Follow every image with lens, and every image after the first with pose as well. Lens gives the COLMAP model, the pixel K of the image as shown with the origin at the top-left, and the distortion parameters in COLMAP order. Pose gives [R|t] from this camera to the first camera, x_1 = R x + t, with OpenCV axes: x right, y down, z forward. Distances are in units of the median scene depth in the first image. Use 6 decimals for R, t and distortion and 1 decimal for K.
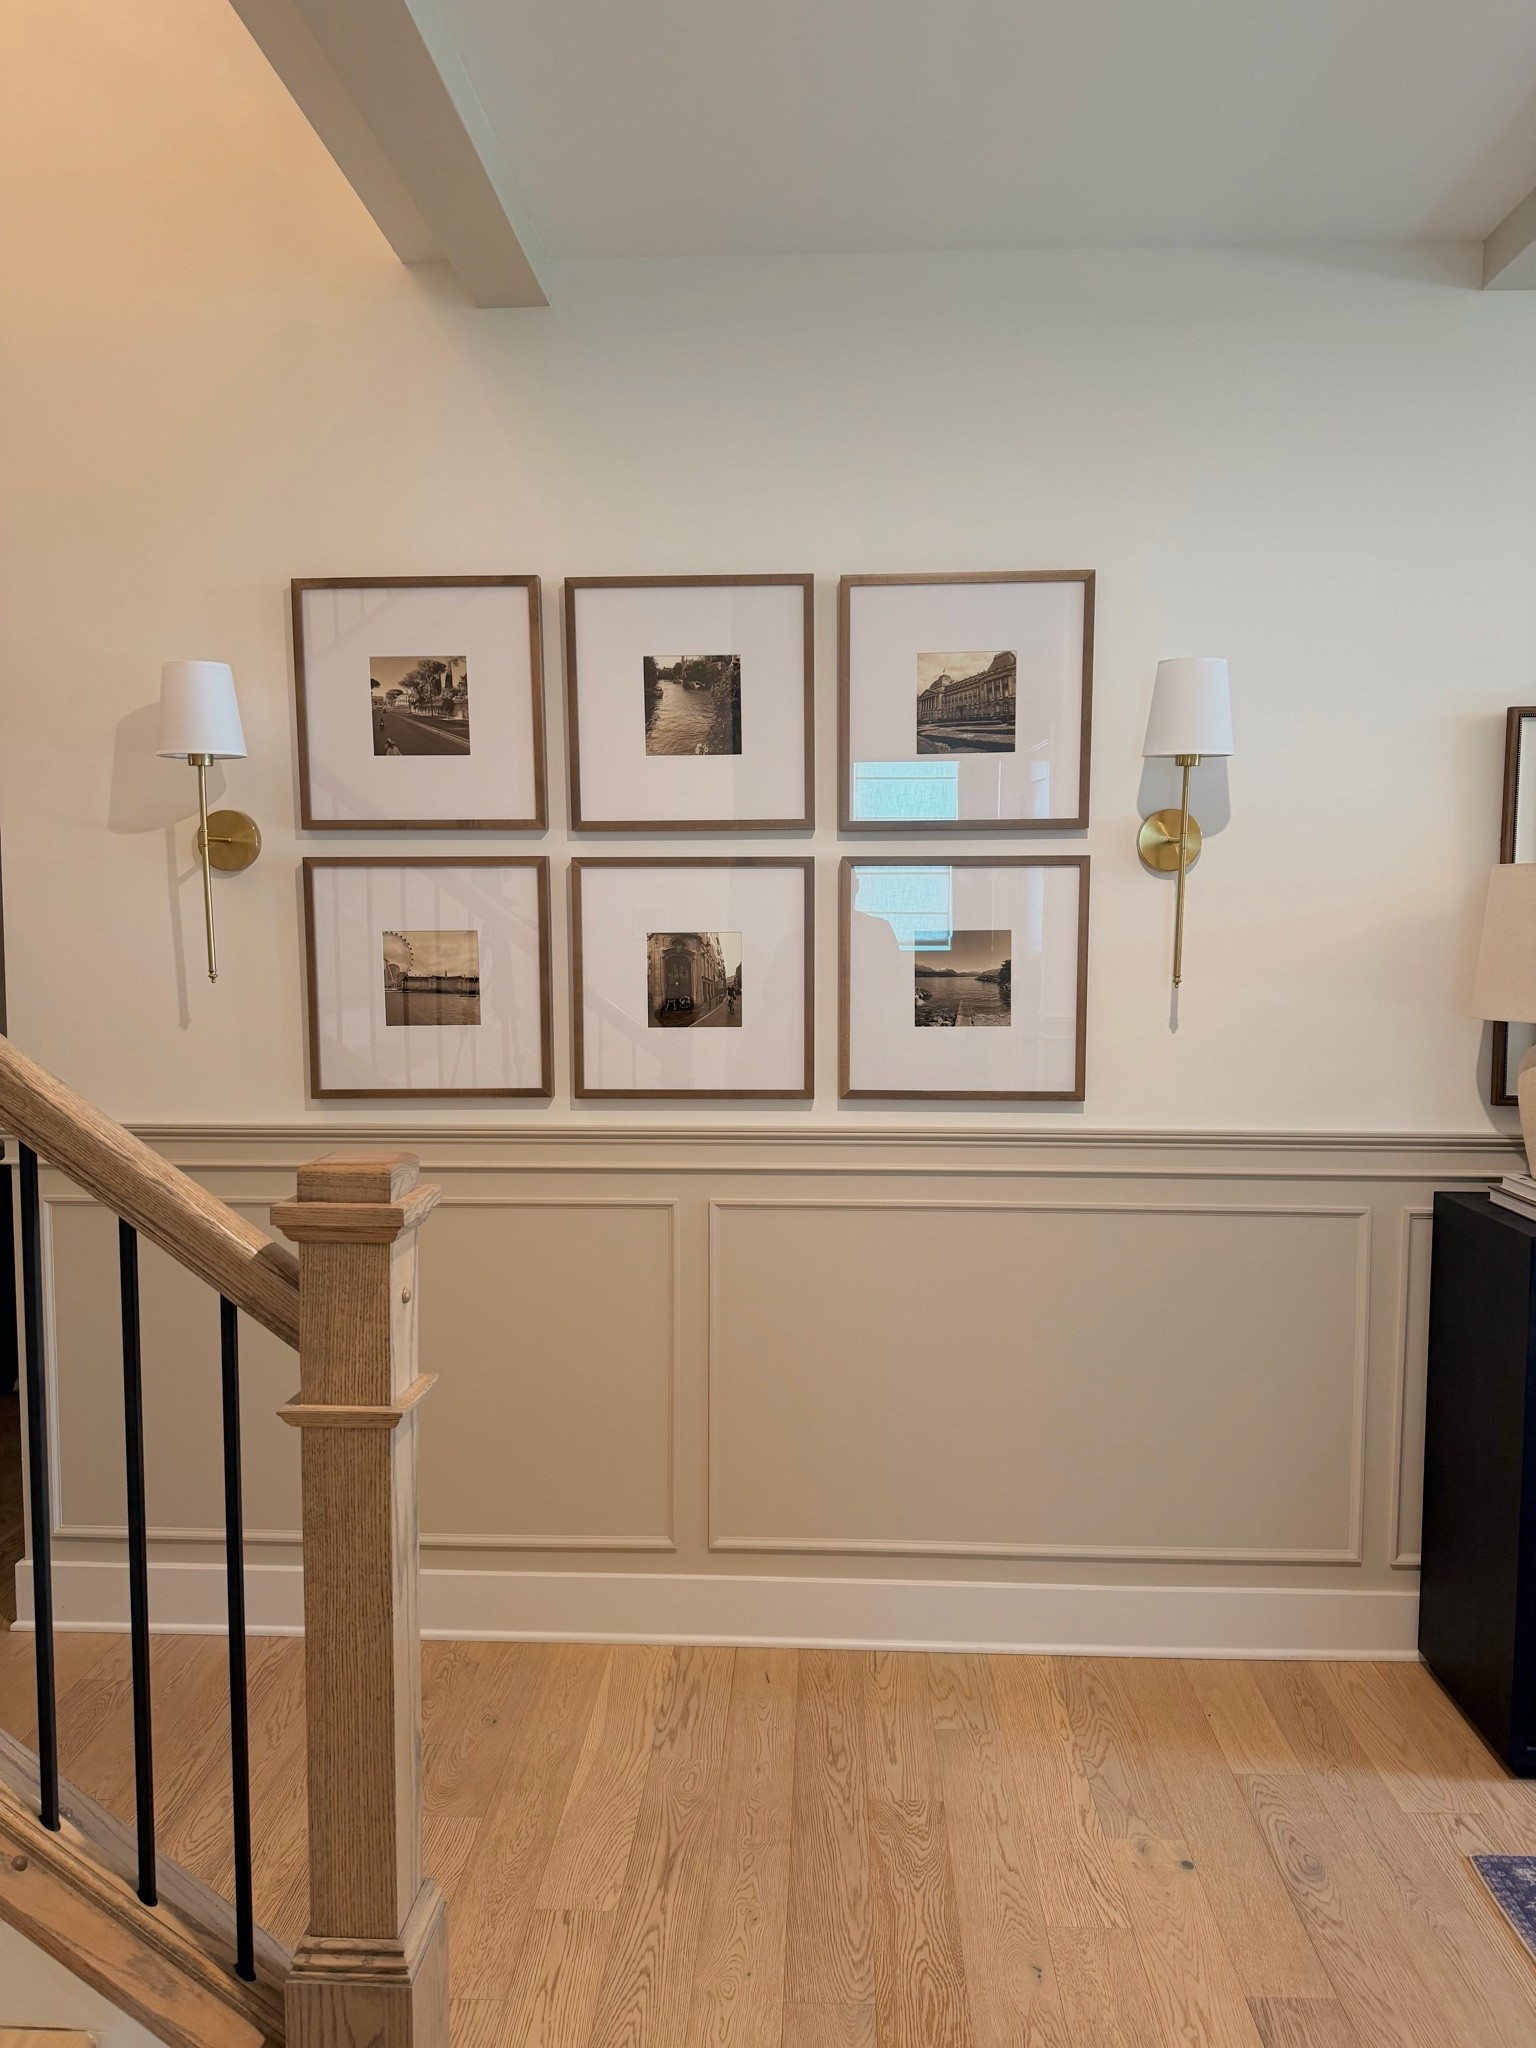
lens RADIAL K [[1456.1, 0, 767.6], [0, 1456.1, 1015.2], [0, 0, 1]] dist [0.008723, -0.004251]
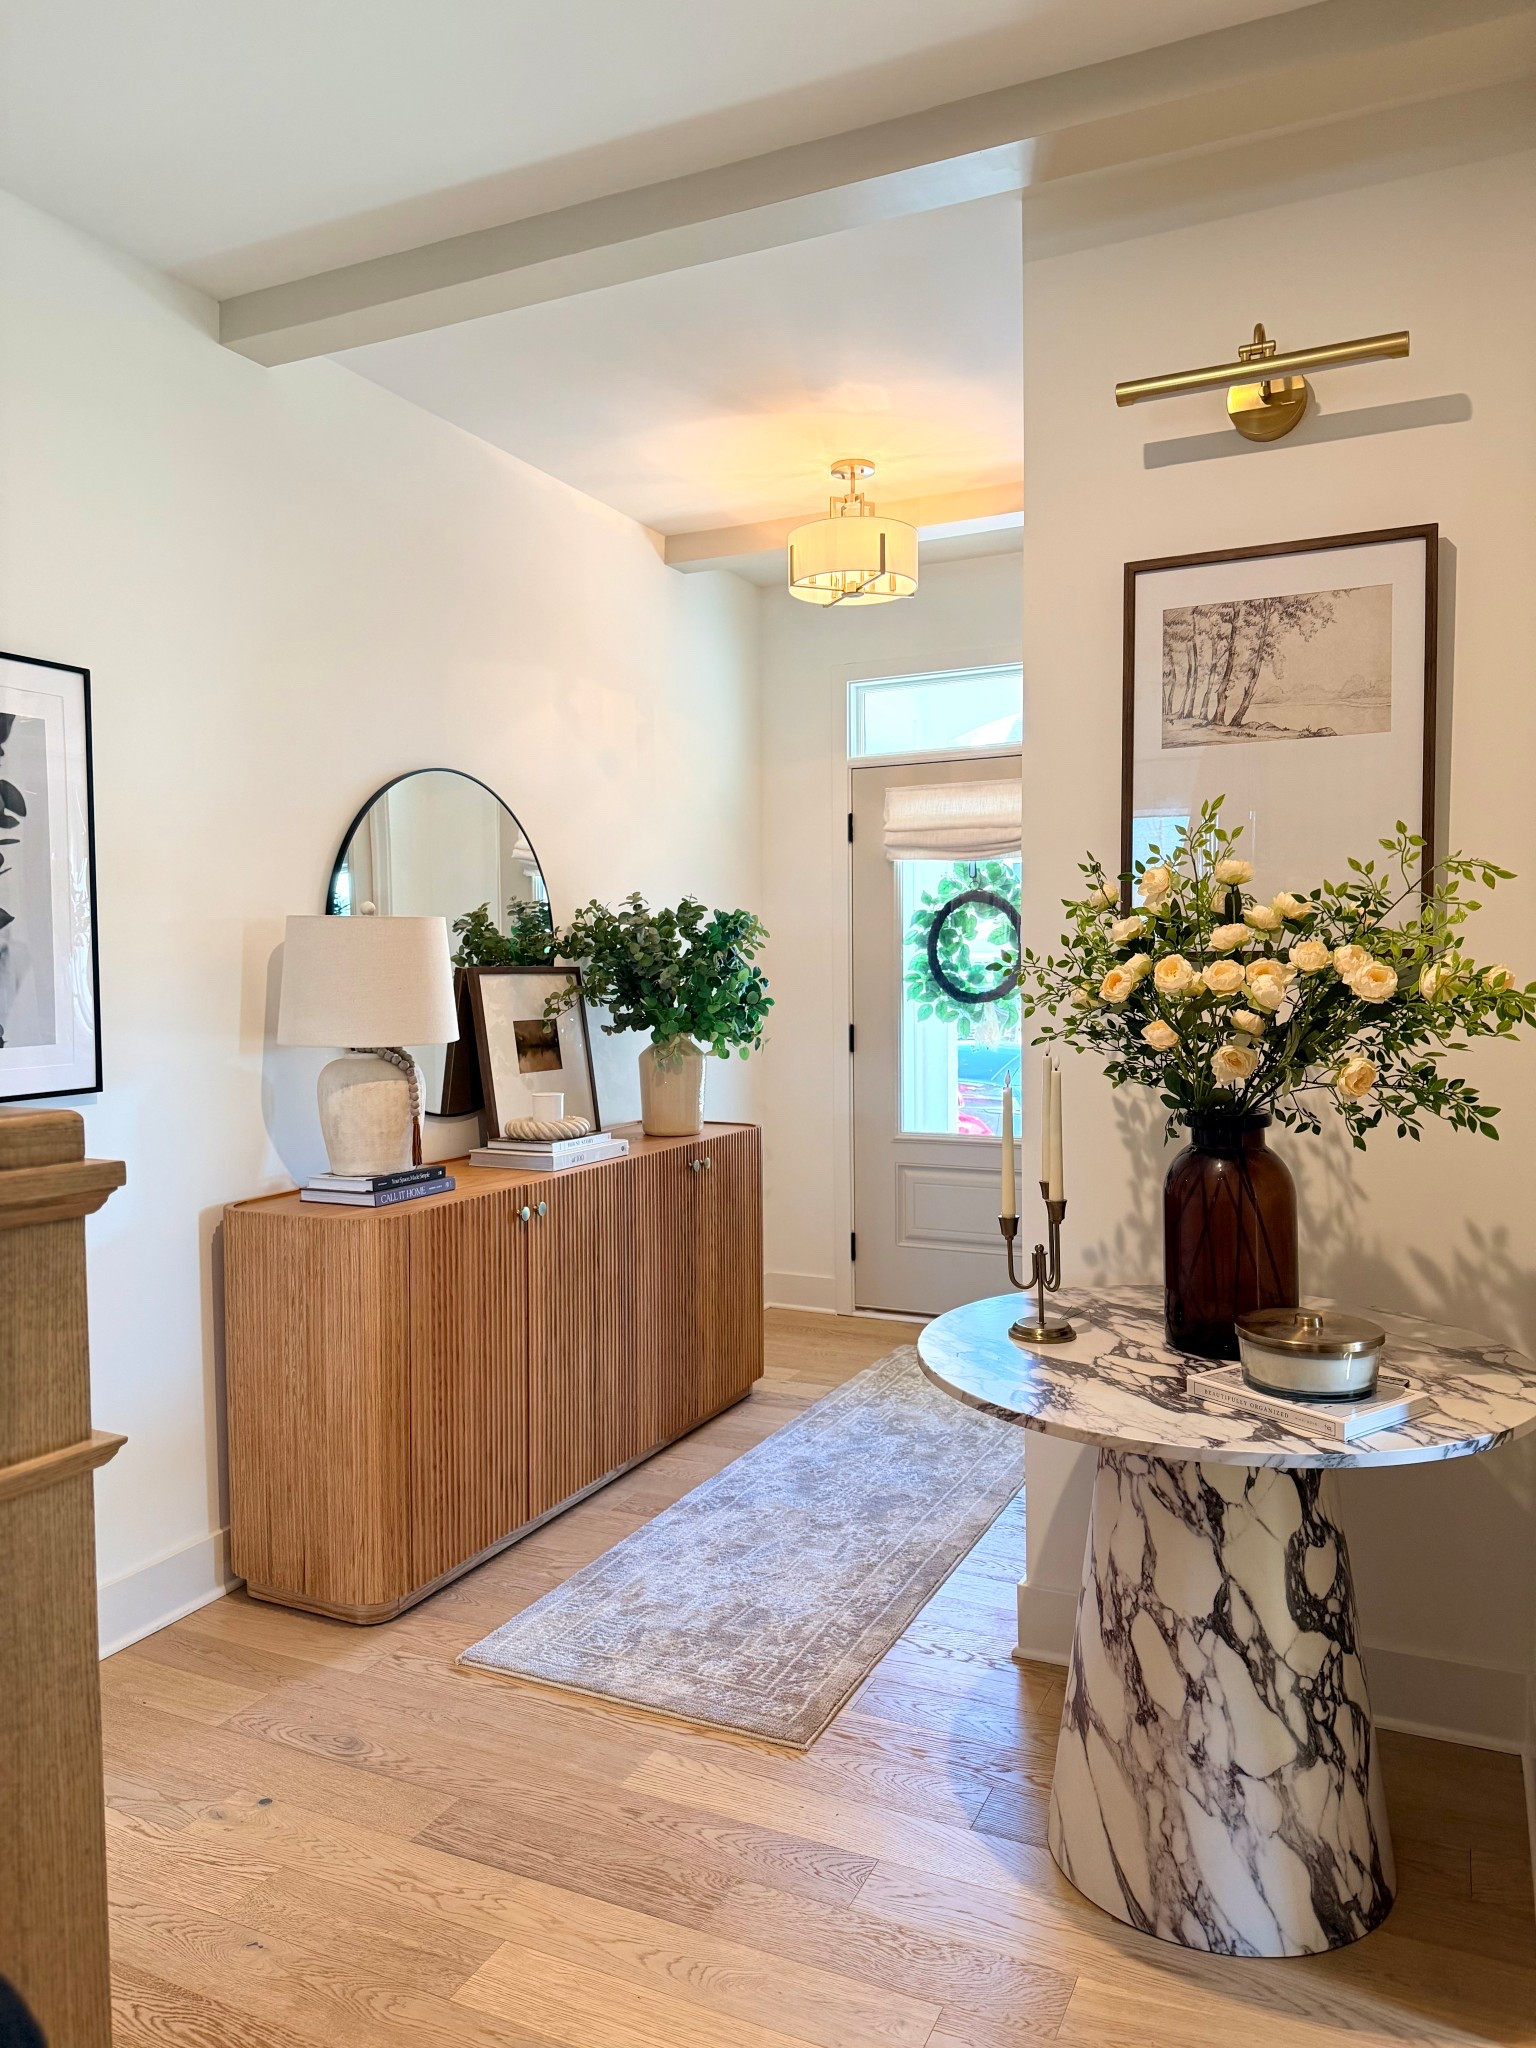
lens RADIAL K [[1456.1, 0, 766.2], [0, 1456.1, 1032.6], [0, 0, 1]] dist [0.008723, -0.004251]
pose [[0.389075, -0.040897, 0.920298, -0.791092], [0.063191, 0.997846, 0.017628, 0.072681], [-0.919036, 0.051296, 0.390821, 0.390414]]
